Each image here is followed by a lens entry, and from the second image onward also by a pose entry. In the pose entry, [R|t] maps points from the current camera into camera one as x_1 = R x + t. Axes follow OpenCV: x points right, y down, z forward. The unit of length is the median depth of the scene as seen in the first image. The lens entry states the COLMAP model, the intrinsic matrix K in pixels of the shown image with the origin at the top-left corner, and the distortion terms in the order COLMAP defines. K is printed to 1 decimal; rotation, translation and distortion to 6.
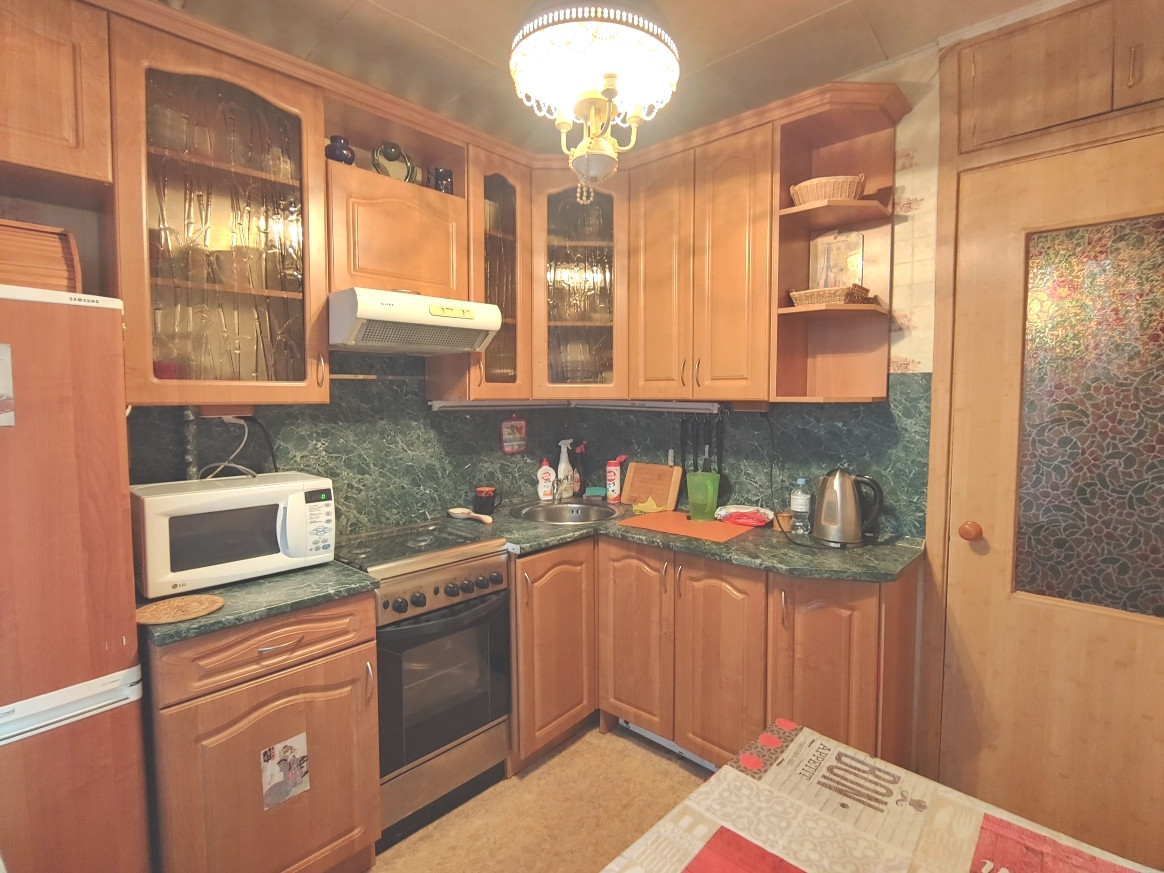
lens RADIAL K [[561.6, 0, 572.1], [0, 561.6, 429.5], [0, 0, 1]] dist [-0.016331, -0.000309]
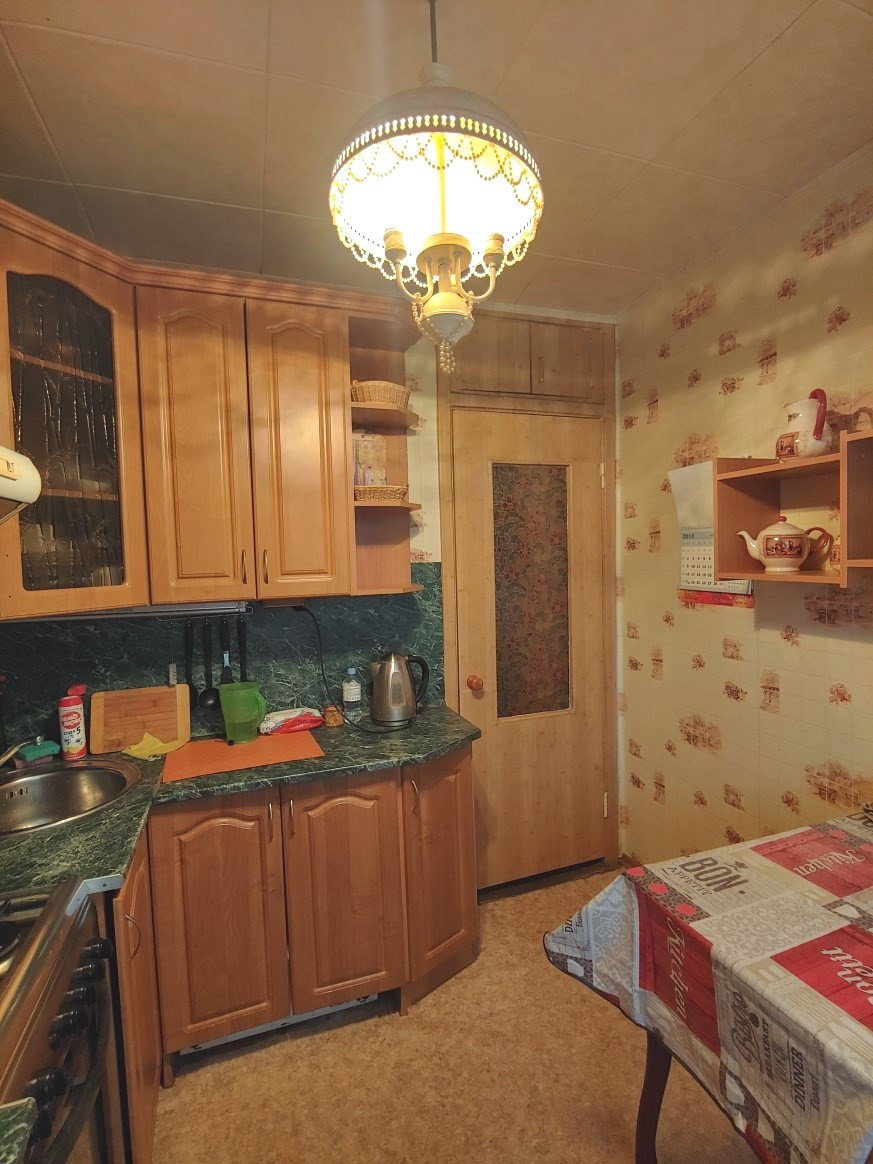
lens RADIAL K [[561.6, 0, 438.3], [0, 561.6, 582.7], [0, 0, 1]] dist [-0.016331, -0.000309]
pose [[0.451663, -0.055795, 0.890442, -0.455711], [0.086555, 0.996075, 0.018511, -0.078865], [-0.887980, 0.068712, 0.454719, 0.433265]]
